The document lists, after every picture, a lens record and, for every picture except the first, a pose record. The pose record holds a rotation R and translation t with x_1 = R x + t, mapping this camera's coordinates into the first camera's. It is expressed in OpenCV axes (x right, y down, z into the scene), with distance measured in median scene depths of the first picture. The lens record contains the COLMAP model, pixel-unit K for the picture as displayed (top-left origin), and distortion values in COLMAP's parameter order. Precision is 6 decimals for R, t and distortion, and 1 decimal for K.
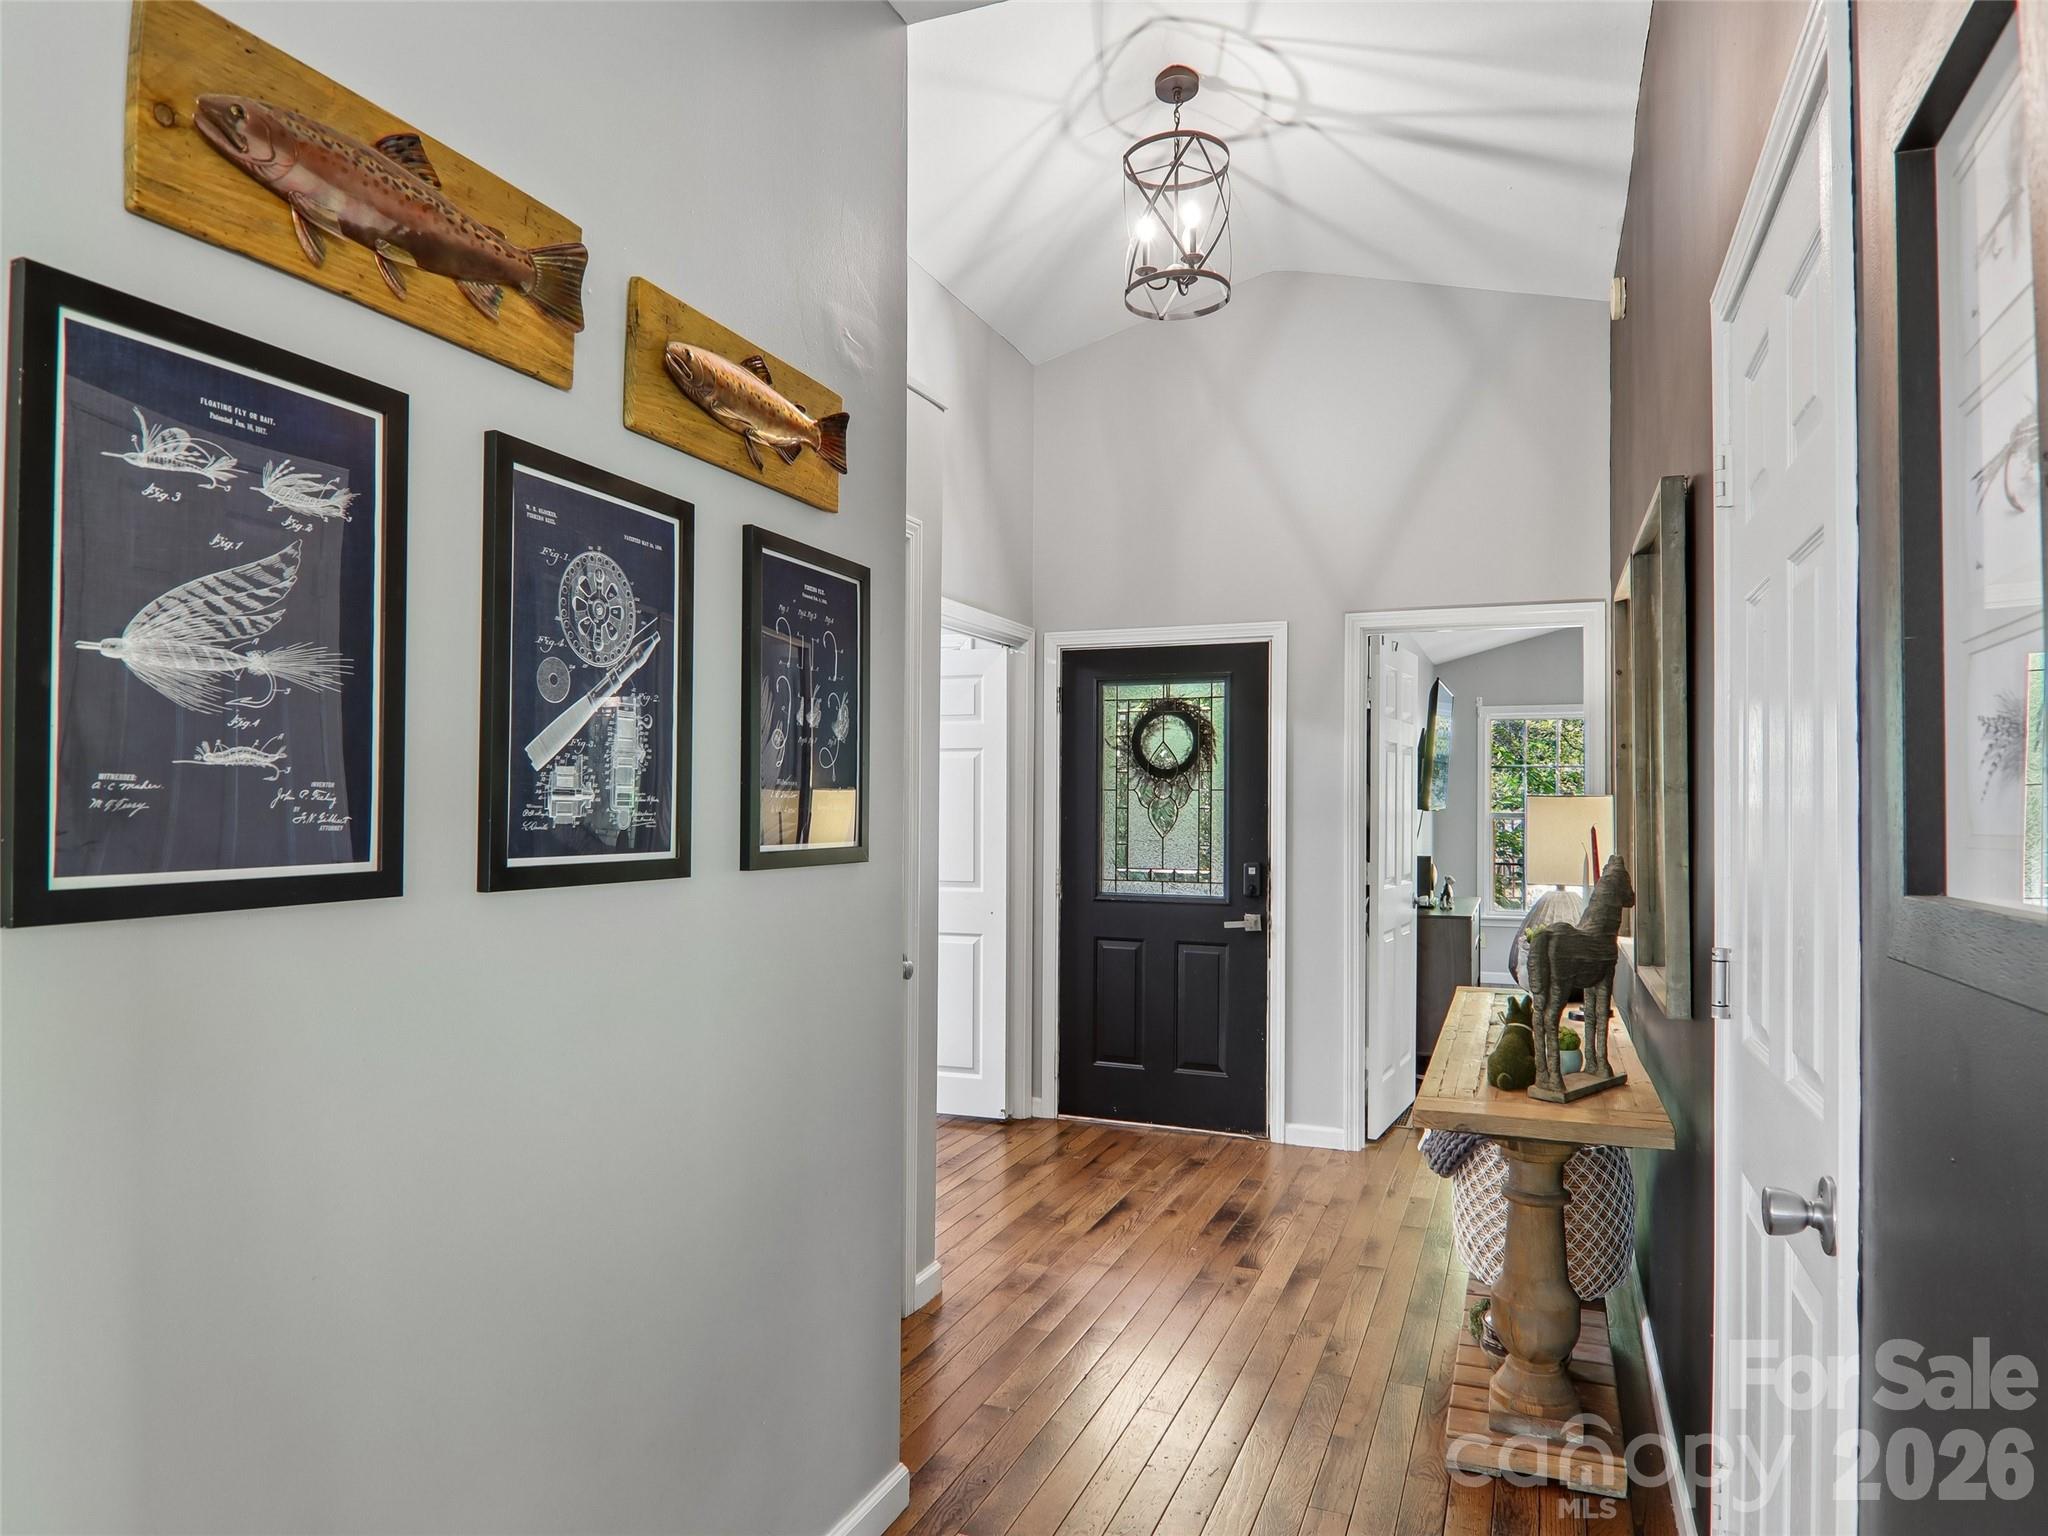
lens RADIAL K [[1271.5, 0, 1027.9], [0, 1271.5, 791.1], [0, 0, 1]] dist [0.008161, -0.023691]
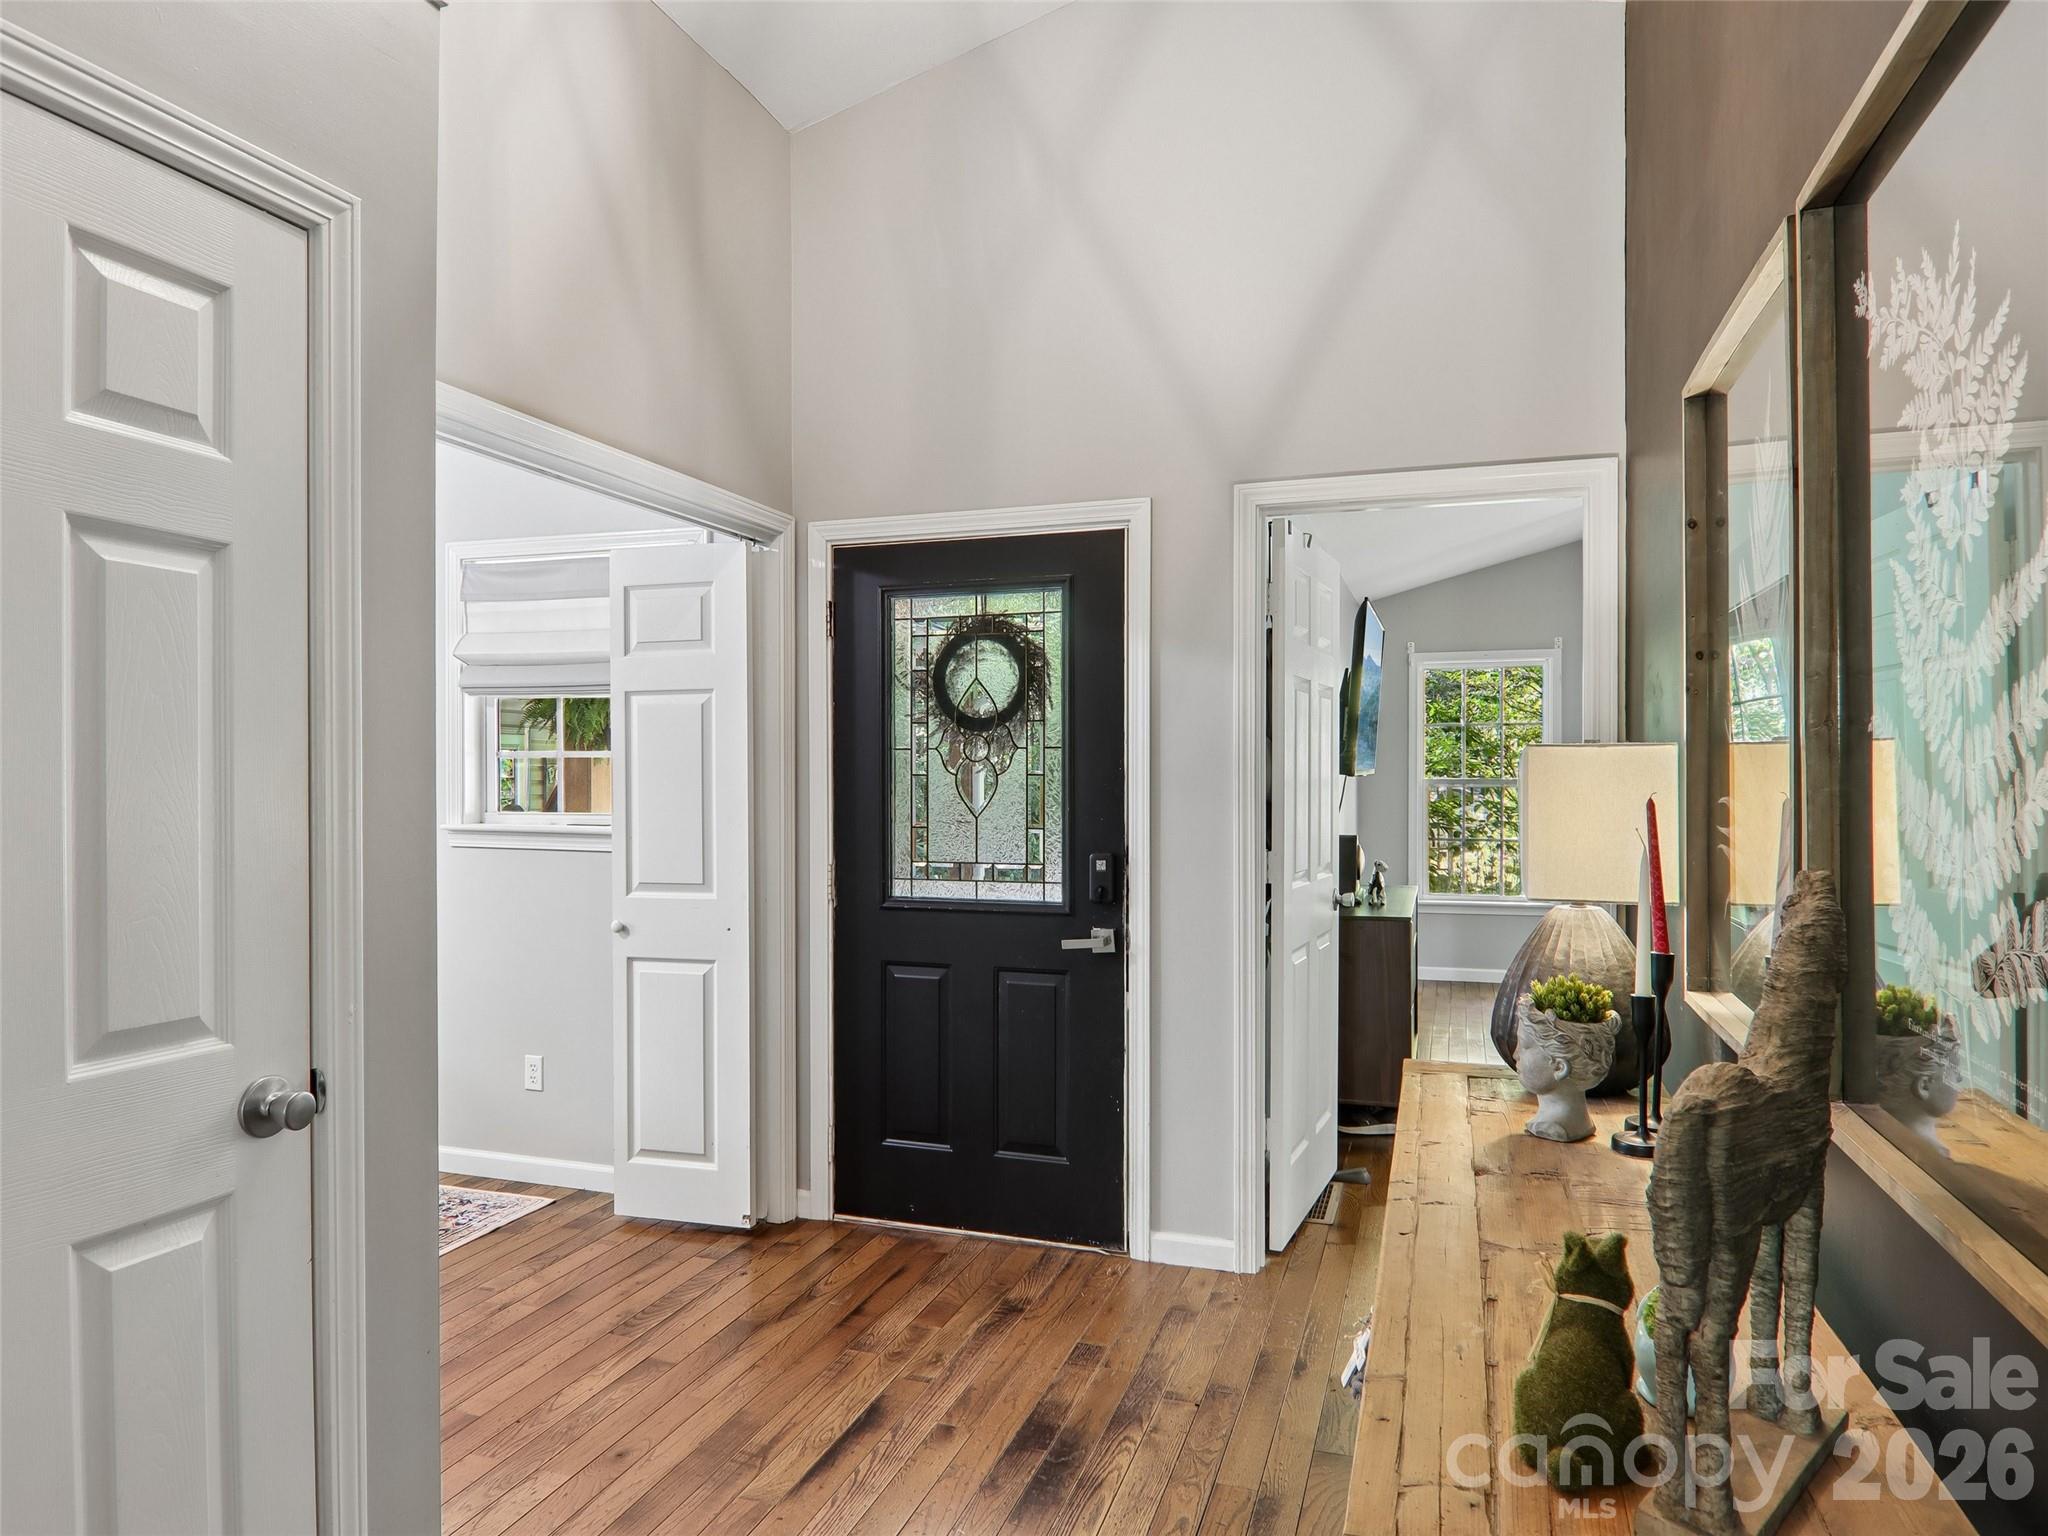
lens RADIAL K [[1271.5, 0, 1027.9], [0, 1271.5, 791.1], [0, 0, 1]] dist [0.008161, -0.023691]
pose [[0.998308, -0.008419, 0.057535, 0.094923], [0.007102, 0.999709, 0.023048, 0.006707], [-0.057713, -0.022600, 0.998077, 0.311779]]
